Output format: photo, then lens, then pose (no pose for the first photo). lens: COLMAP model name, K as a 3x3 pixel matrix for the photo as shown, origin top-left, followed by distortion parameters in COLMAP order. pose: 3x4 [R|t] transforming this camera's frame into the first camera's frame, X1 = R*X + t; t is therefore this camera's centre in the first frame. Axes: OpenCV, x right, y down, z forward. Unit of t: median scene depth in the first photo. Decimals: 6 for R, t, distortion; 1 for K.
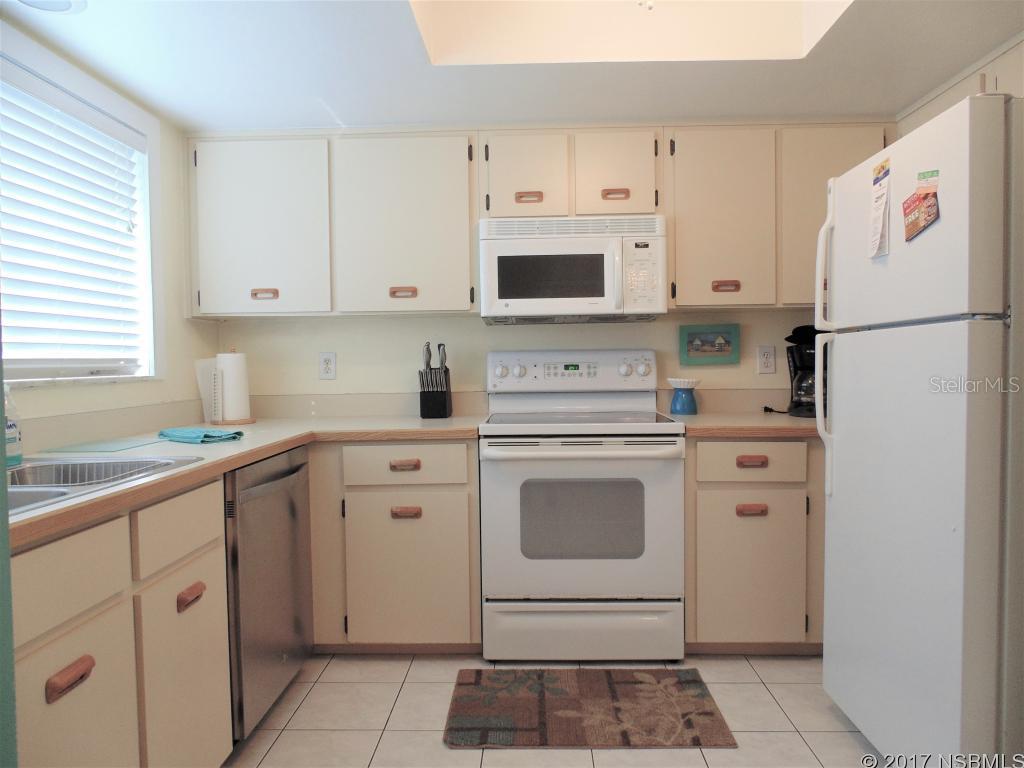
lens RADIAL K [[652.3, 0, 515.4], [0, 652.3, 376.9], [0, 0, 1]] dist [-0.005618, -0.001324]
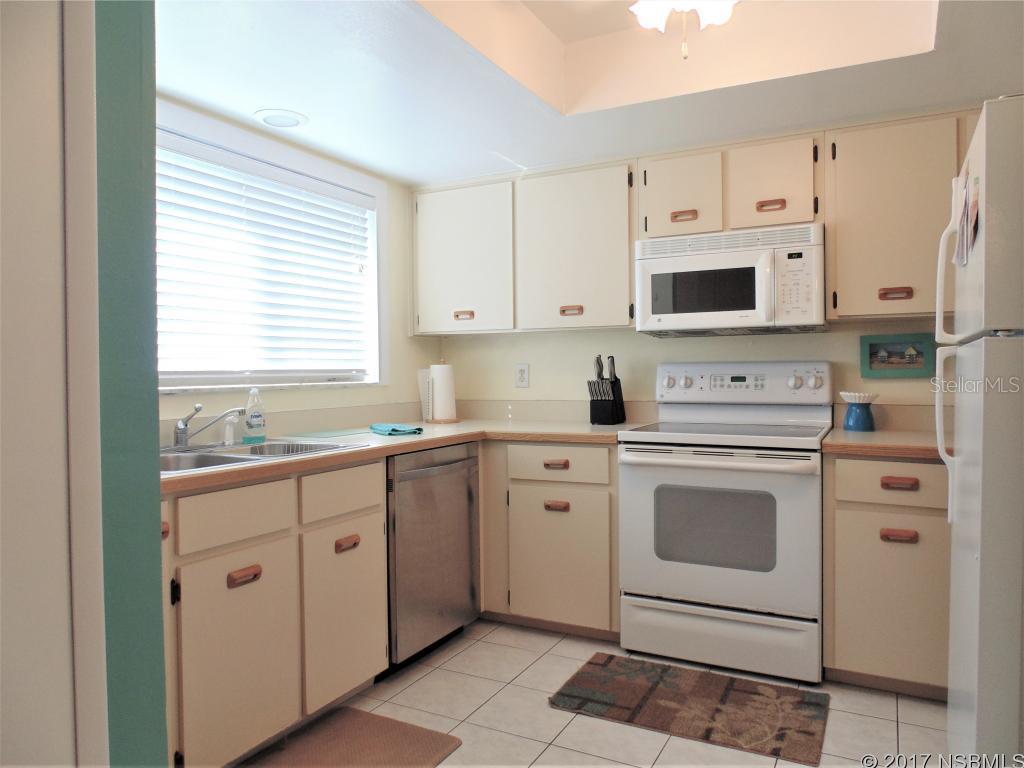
lens RADIAL K [[656.8, 0, 512.4], [0, 656.8, 379.0], [0, 0, 1]] dist [-0.002816, -0.000039]
pose [[0.911095, 0.011067, -0.412048, 0.231821], [-0.014659, 0.999877, -0.005557, -0.005521], [0.411936, 0.011104, 0.911145, -0.076145]]
